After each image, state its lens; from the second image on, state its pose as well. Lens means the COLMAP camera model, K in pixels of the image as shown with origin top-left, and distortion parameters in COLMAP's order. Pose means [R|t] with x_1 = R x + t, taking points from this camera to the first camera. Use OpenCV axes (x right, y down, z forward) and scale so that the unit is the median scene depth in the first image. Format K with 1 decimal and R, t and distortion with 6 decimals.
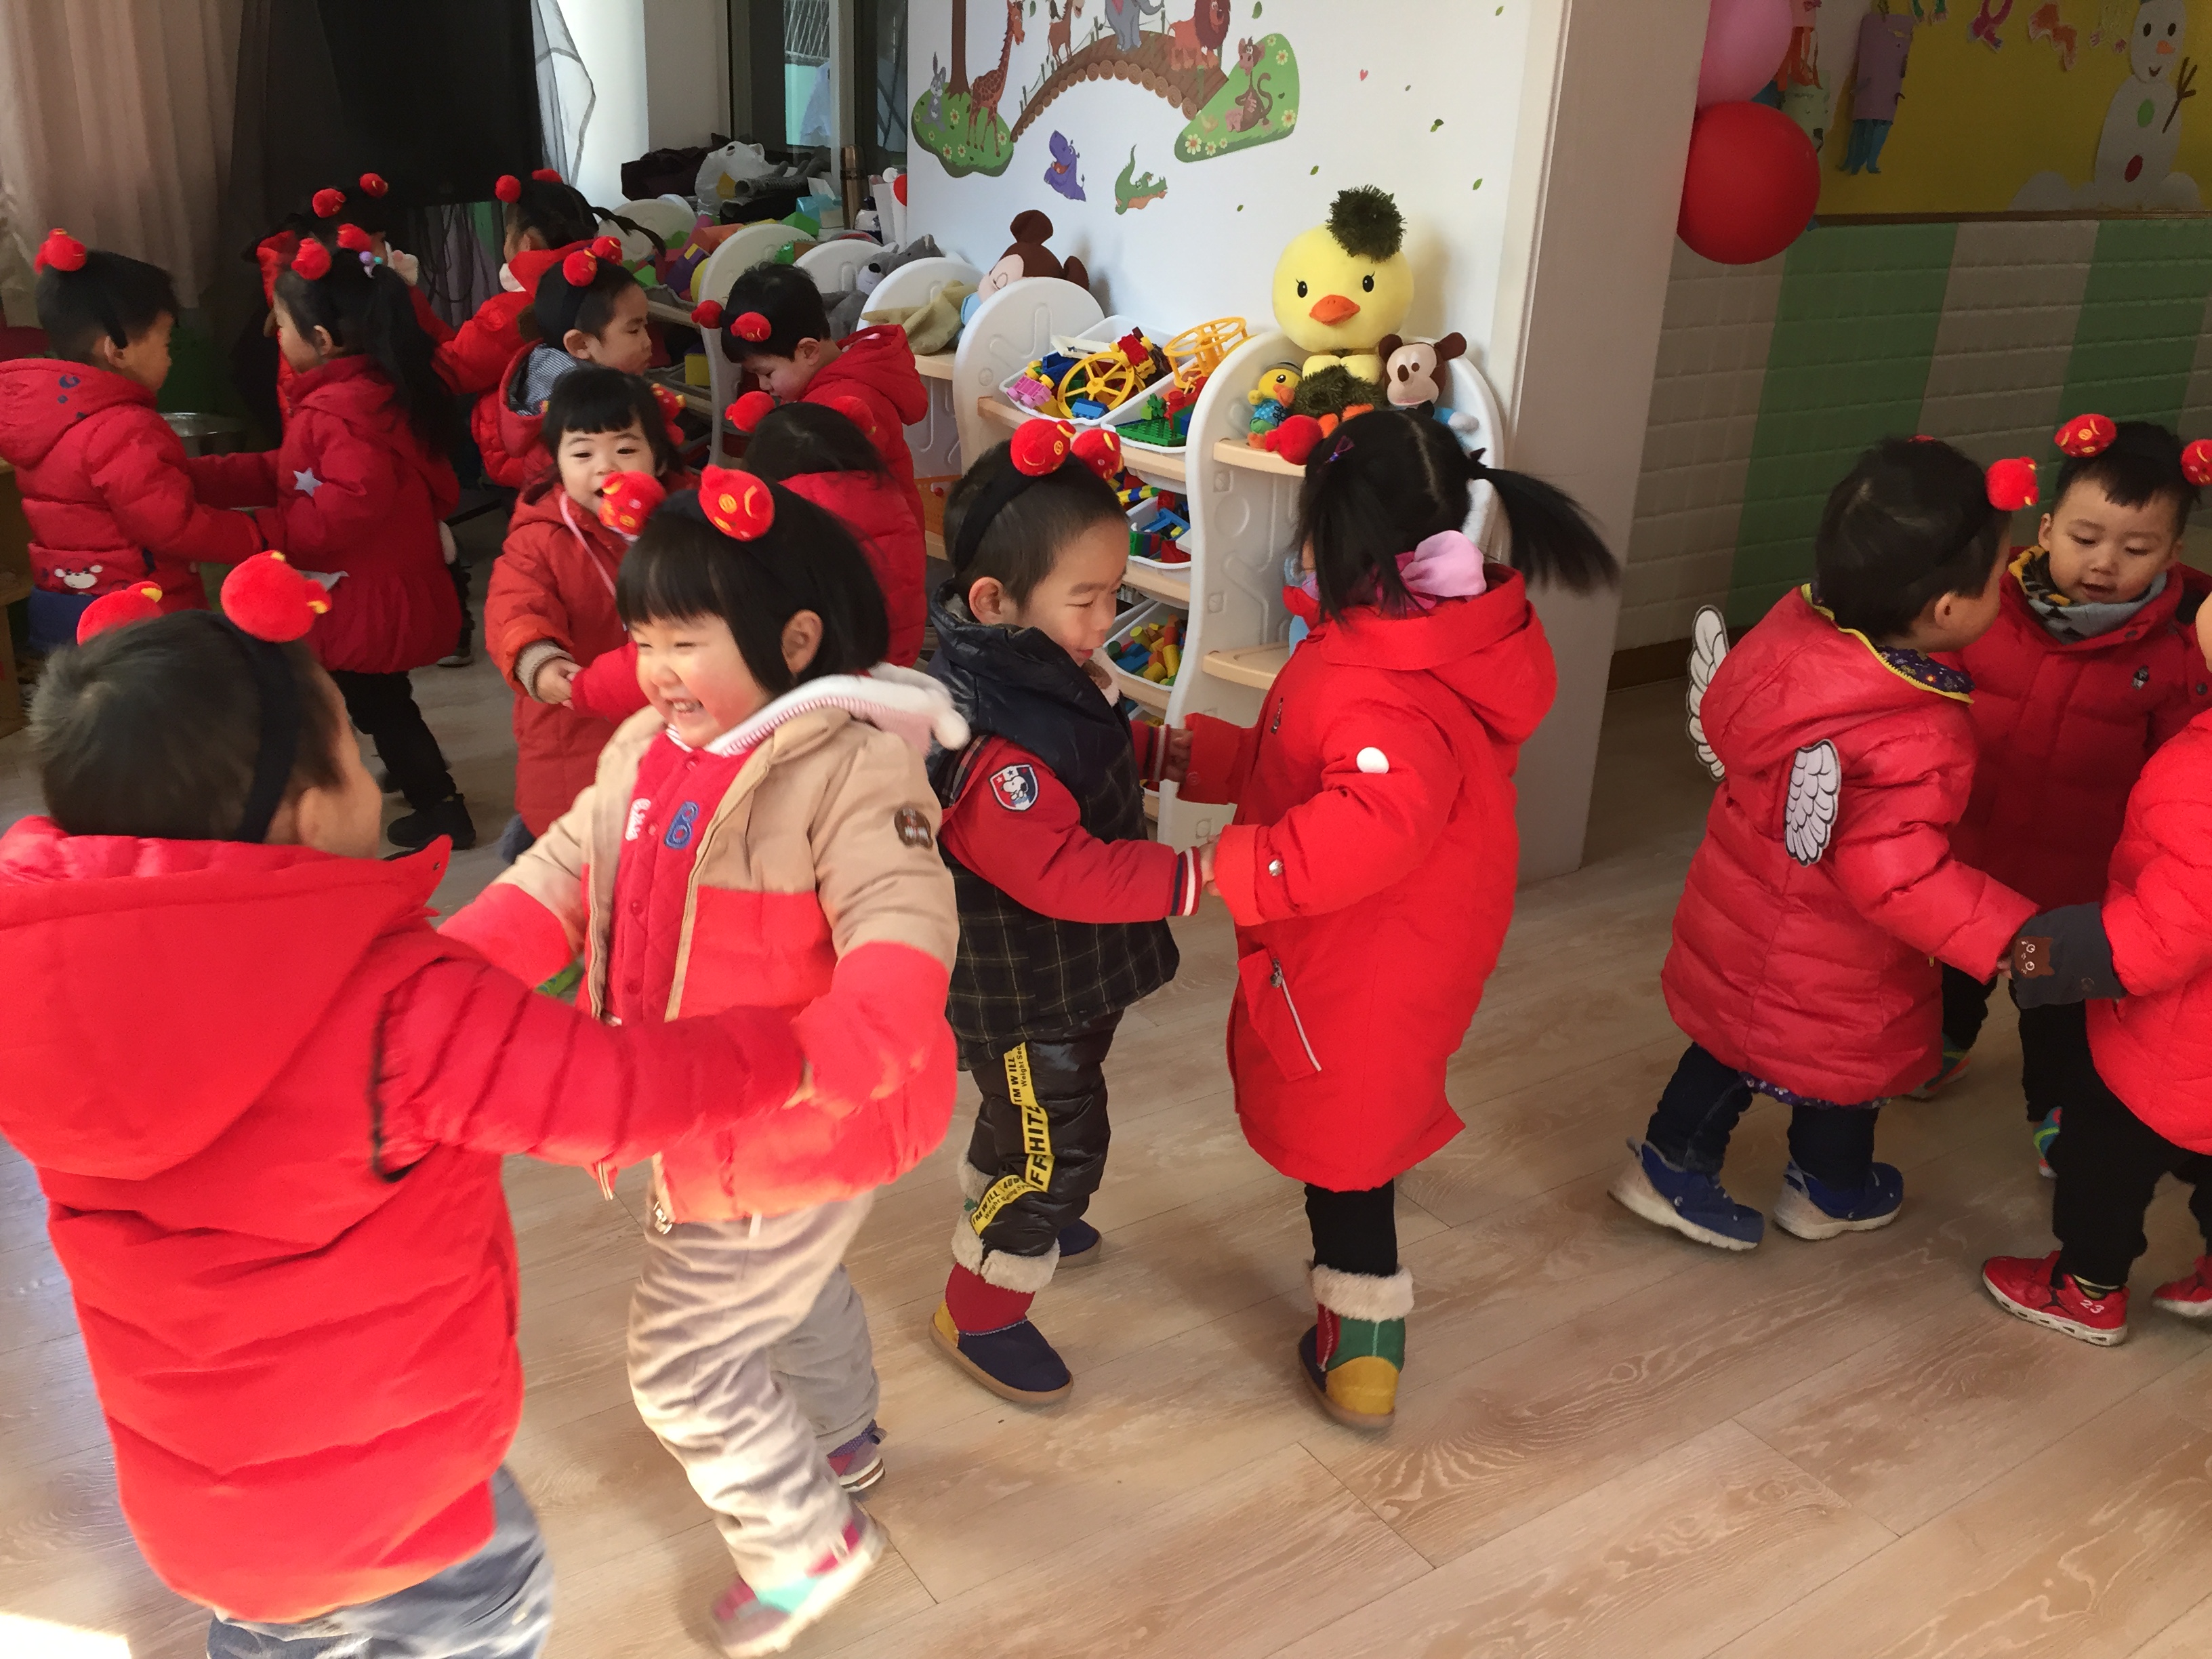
lens RADIAL K [[1873.5, 0, 1116.7], [0, 1873.5, 829.5], [0, 0, 1]] dist [0.089877, -0.127735]
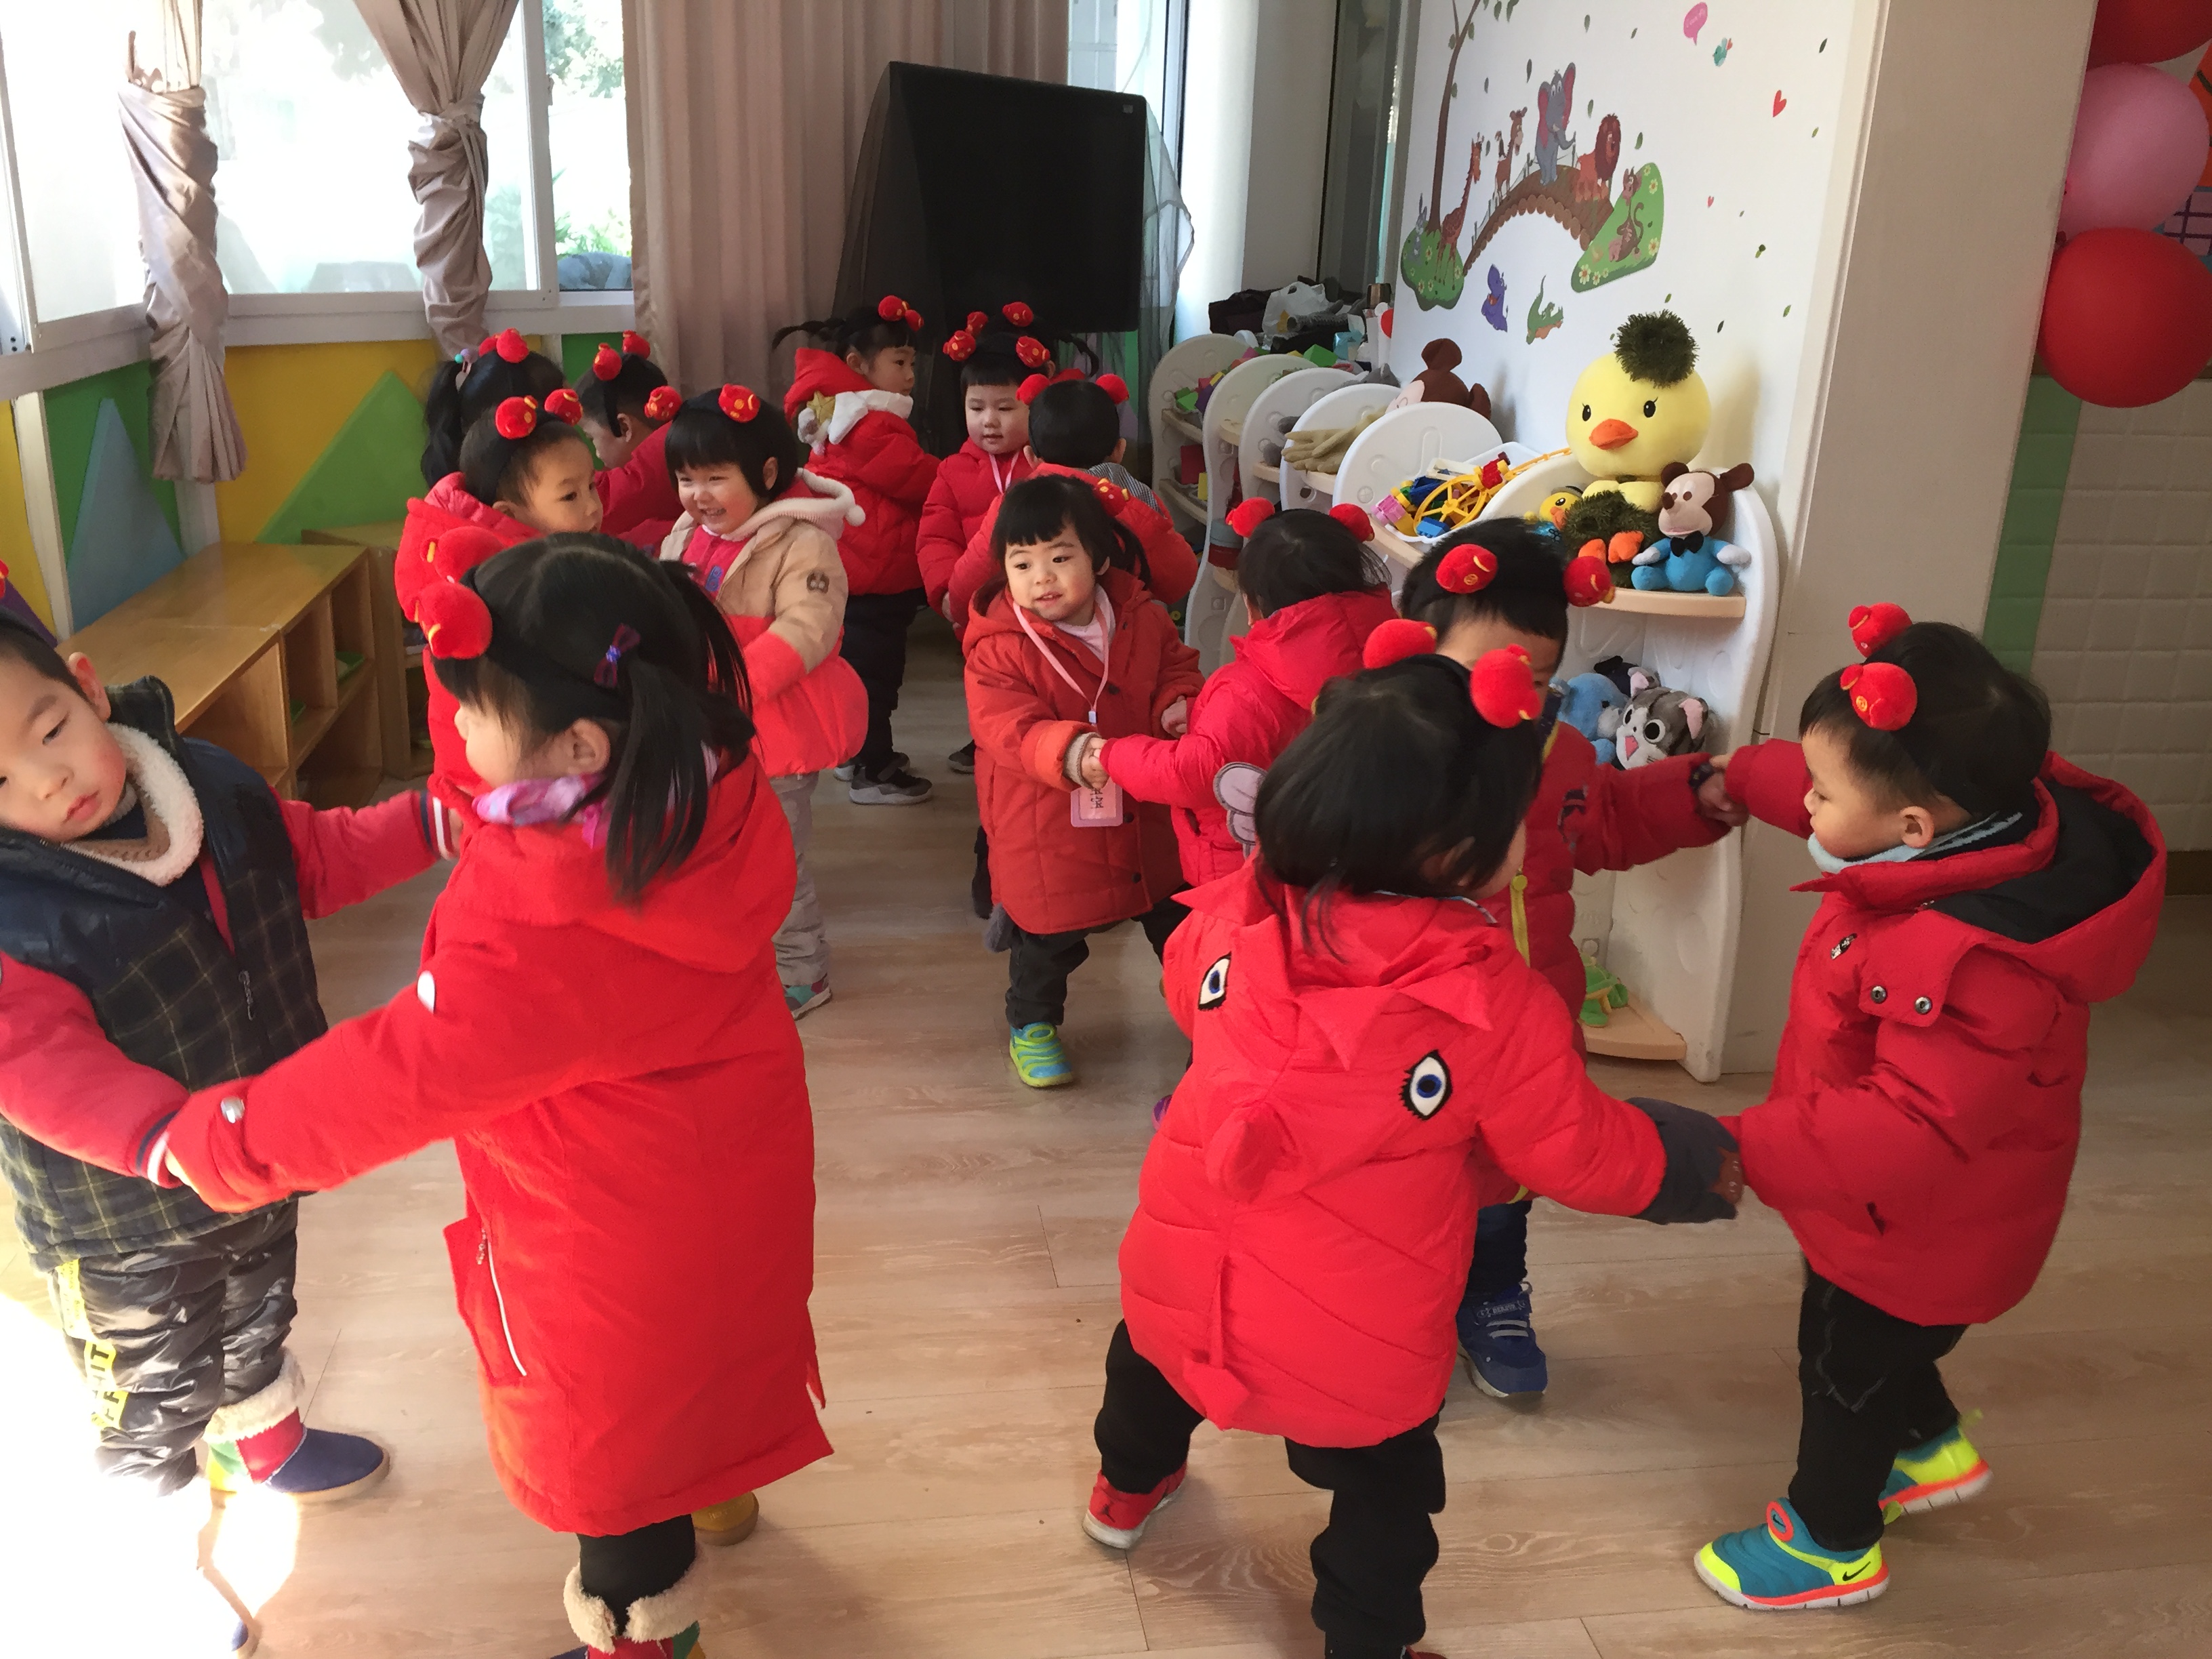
lens RADIAL K [[1873.5, 0, 1116.7], [0, 1873.5, 829.5], [0, 0, 1]] dist [0.089877, -0.127735]
pose [[0.911169, 0.121938, -0.393576, 0.242354], [-0.151246, 0.987508, -0.044199, 0.006269], [0.383270, 0.099799, 0.918229, 0.023115]]
